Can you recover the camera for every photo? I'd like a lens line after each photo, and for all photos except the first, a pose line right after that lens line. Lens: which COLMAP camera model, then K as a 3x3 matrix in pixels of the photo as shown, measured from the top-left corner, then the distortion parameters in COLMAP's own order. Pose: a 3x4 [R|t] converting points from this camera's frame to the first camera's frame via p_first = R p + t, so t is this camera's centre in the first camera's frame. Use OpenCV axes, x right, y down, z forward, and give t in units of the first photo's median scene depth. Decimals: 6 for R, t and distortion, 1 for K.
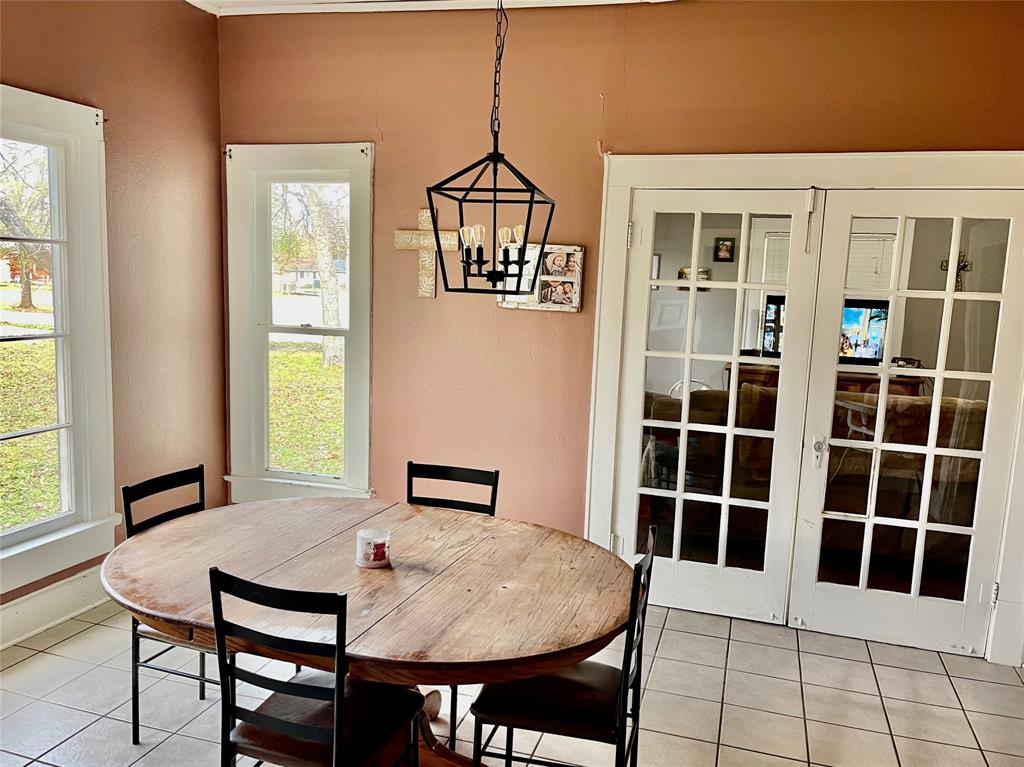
lens RADIAL K [[770.7, 0, 514.1], [0, 770.7, 385.5], [0, 0, 1]] dist [0.046434, -0.071203]
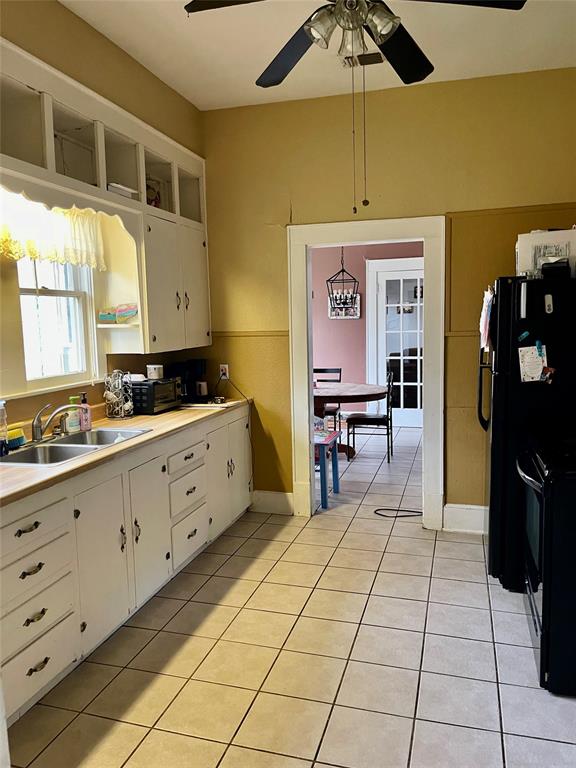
lens RADIAL K [[578.0, 0, 287.3], [0, 578.0, 384.0], [0, 0, 1]] dist [0.046434, -0.071203]
pose [[0.998097, -0.060615, 0.011293, -0.216192], [0.060929, 0.997695, -0.029879, 0.187244], [-0.009455, 0.030510, 0.999490, -1.058847]]
